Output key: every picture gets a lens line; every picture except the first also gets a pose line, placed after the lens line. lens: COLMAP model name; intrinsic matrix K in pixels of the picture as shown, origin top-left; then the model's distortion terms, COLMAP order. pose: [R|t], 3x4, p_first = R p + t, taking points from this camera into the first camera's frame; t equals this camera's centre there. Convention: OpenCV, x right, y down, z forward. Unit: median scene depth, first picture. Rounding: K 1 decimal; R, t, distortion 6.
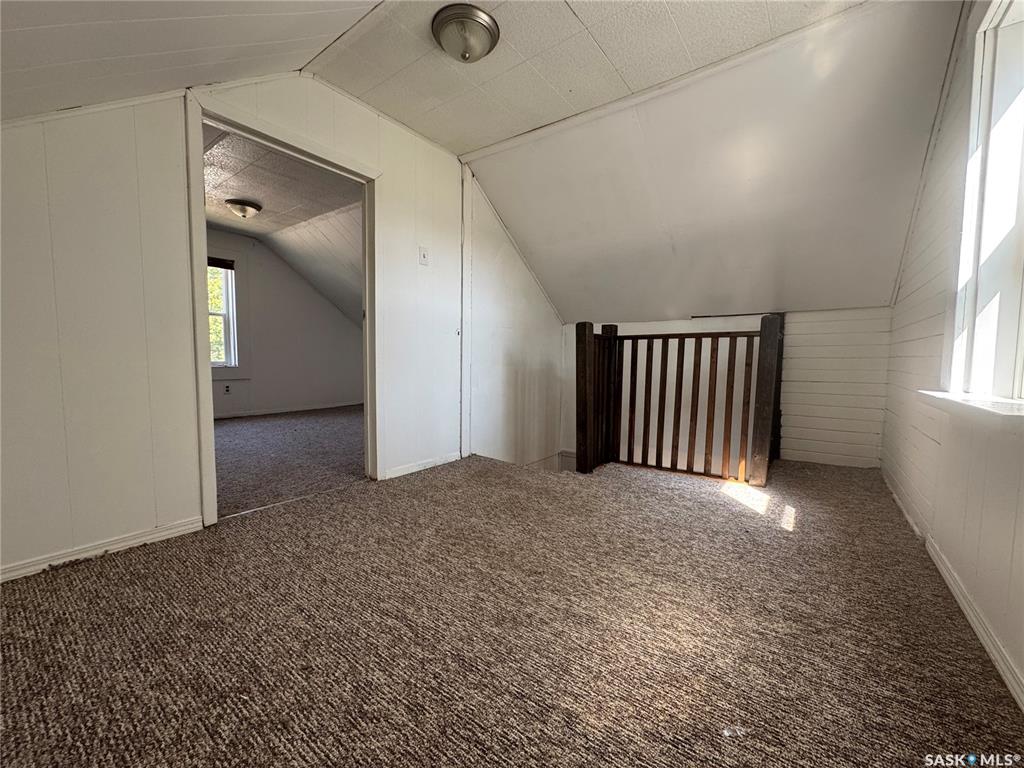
lens RADIAL K [[406.0, 0, 512.9], [0, 406.0, 383.2], [0, 0, 1]] dist [-0.001066, -0.000130]
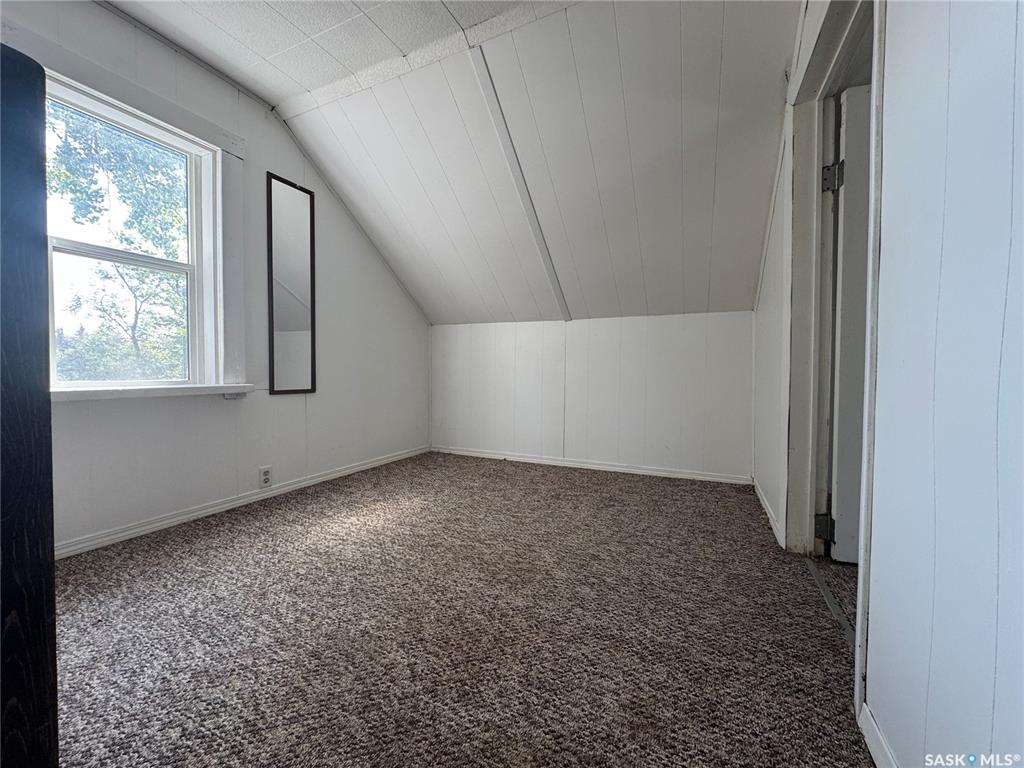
lens RADIAL K [[406.0, 0, 511.8], [0, 406.0, 383.1], [0, 0, 1]] dist [-0.001066, -0.000130]
pose [[-0.980053, -0.008842, -0.198537, 0.053633], [-0.027775, 0.995299, 0.092781, -0.092107], [0.196783, 0.096445, -0.975692, 1.646299]]
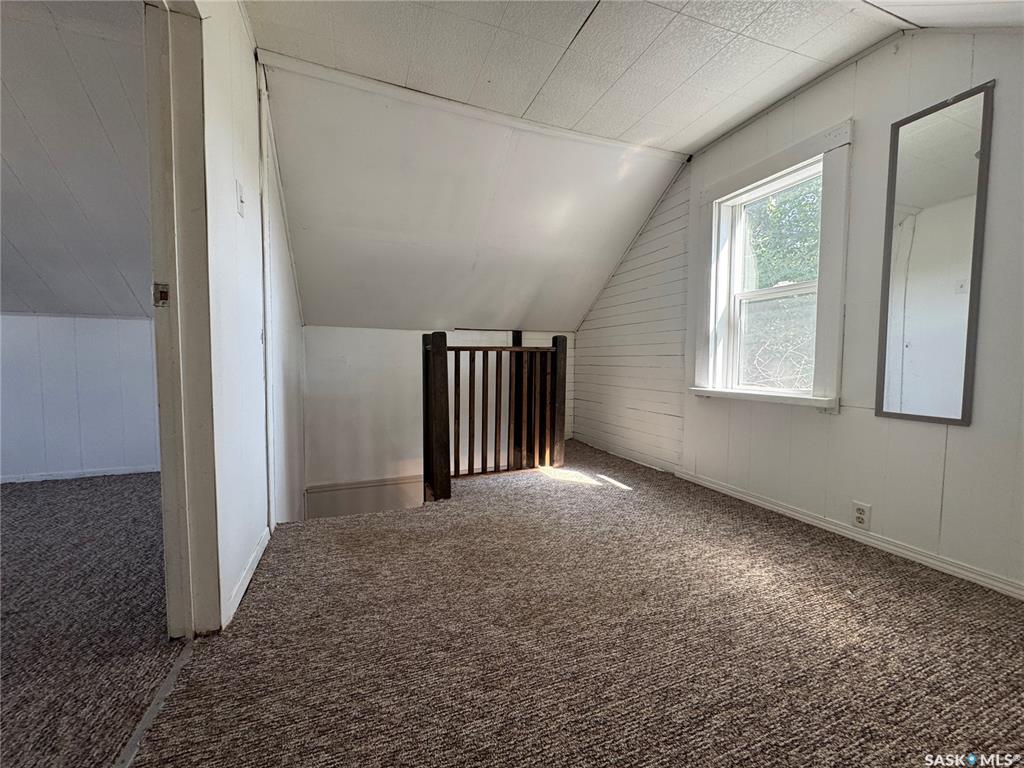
lens RADIAL K [[406.0, 0, 511.3], [0, 406.0, 383.0], [0, 0, 1]] dist [-0.001066, -0.000130]
pose [[0.533350, -0.054115, 0.844162, -0.713370], [0.055962, 0.998023, 0.028620, -0.076455], [-0.844041, 0.031976, 0.535324, 0.550554]]
